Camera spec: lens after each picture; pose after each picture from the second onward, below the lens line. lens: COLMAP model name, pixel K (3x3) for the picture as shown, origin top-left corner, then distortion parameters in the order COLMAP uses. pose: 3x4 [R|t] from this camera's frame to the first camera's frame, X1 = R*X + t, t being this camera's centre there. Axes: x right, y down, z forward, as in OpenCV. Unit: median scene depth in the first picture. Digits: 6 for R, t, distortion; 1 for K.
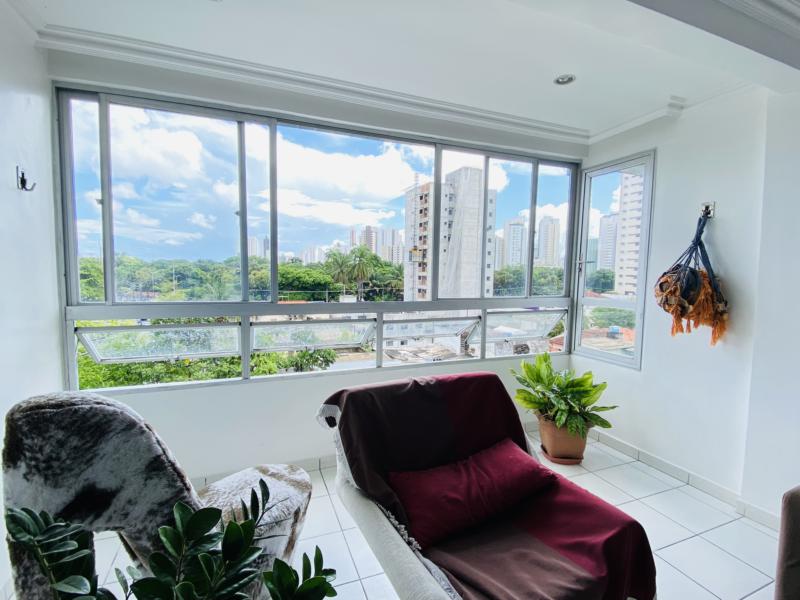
lens RADIAL K [[377.0, 0, 400.0], [0, 377.0, 300.0], [0, 0, 1]] dist [0.017553, -0.000262]
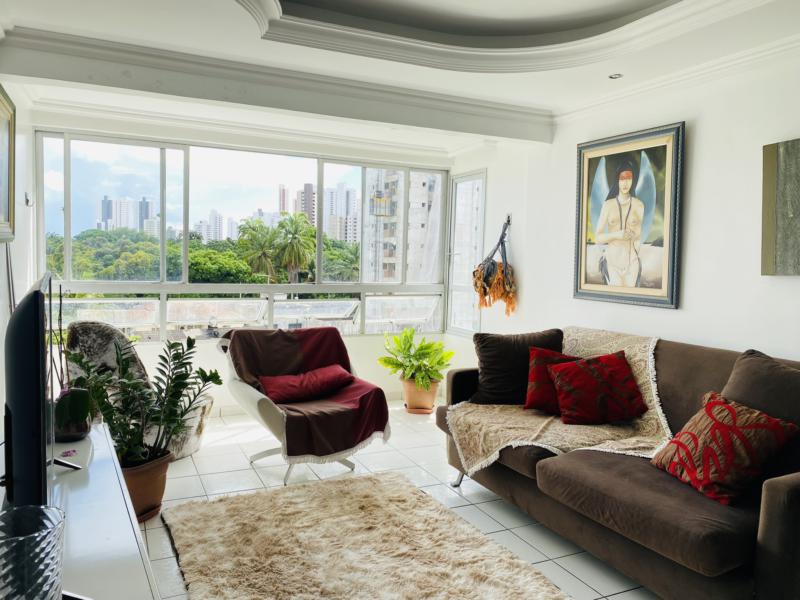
lens RADIAL K [[590.2, 0, 400.0], [0, 590.2, 300.0], [0, 0, 1]] dist [0.006403, 0.001592]
pose [[0.997412, 0.006674, 0.071592, 0.273132], [-0.006578, 0.999977, -0.001574, 0.067271], [-0.071601, 0.001099, 0.997433, -1.139105]]
